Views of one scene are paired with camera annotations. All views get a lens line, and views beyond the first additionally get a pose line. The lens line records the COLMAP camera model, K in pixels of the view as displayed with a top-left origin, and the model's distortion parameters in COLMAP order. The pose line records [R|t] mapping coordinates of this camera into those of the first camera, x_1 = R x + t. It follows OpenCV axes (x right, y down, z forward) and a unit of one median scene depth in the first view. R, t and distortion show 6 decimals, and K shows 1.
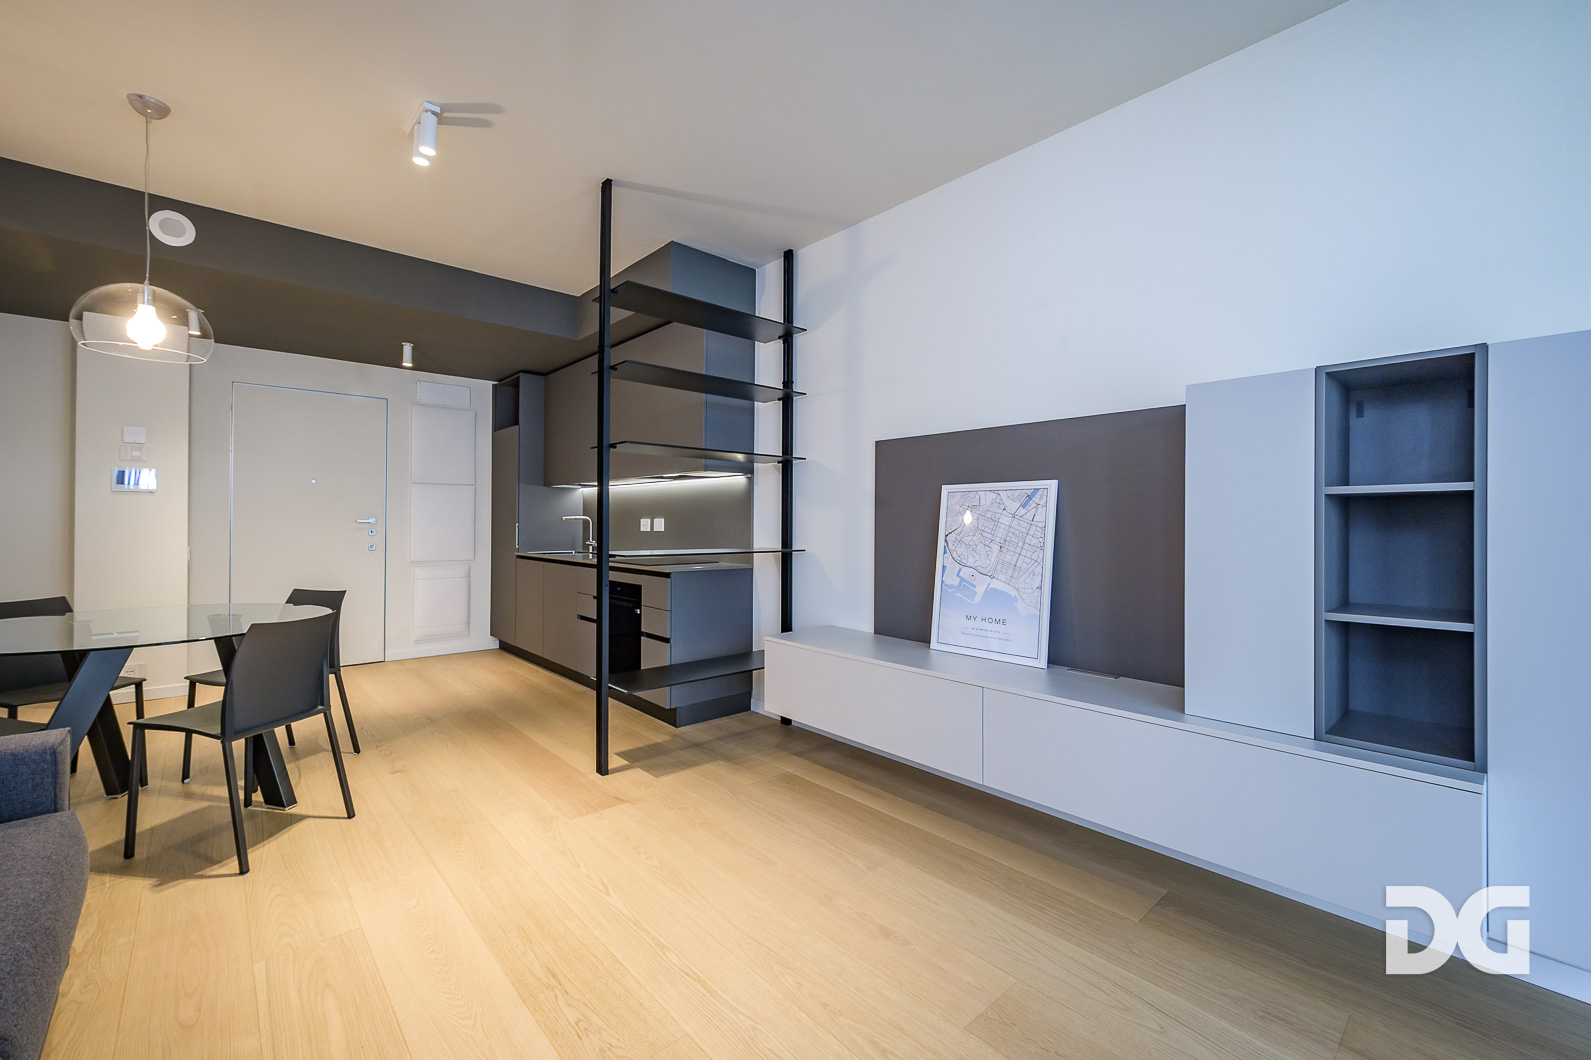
lens RADIAL K [[690.8, 0, 800.6], [0, 690.8, 522.5], [0, 0, 1]] dist [0.003498, 0.000494]
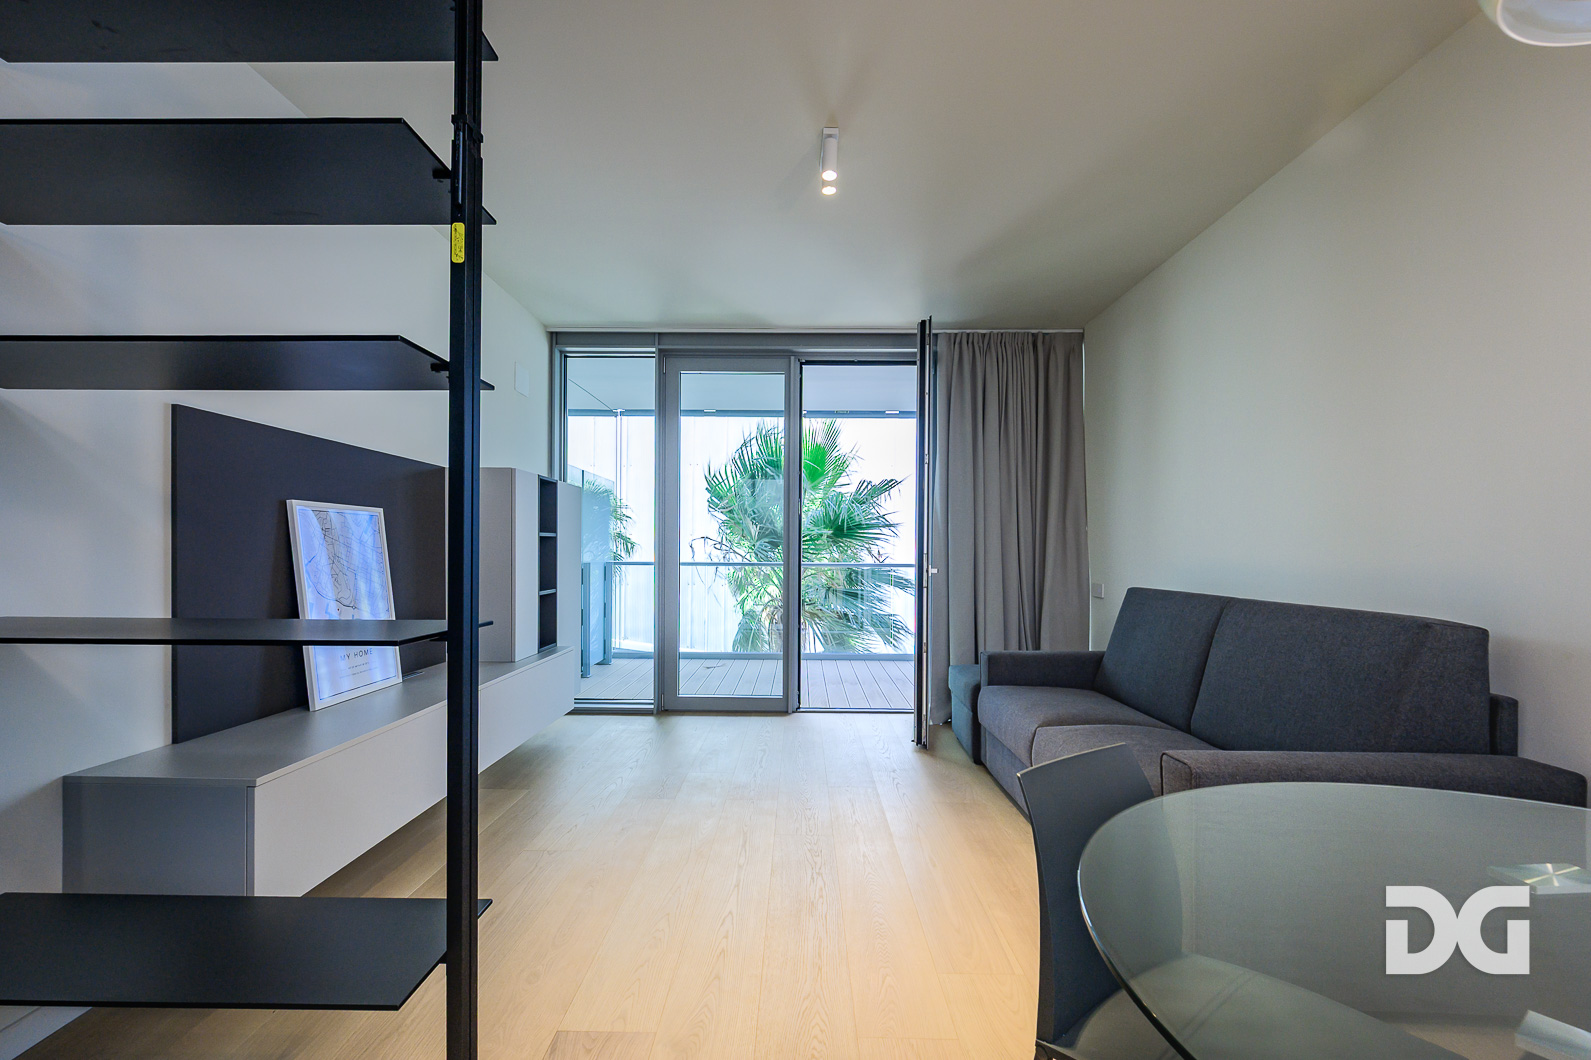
lens RADIAL K [[690.8, 0, 795.7], [0, 690.8, 540.2], [0, 0, 1]] dist [0.003498, 0.000494]
pose [[-0.745361, -0.003372, 0.666652, -0.784338], [-0.010935, 0.999915, -0.007168, -0.010515], [-0.666571, -0.012633, -0.745335, 1.292804]]
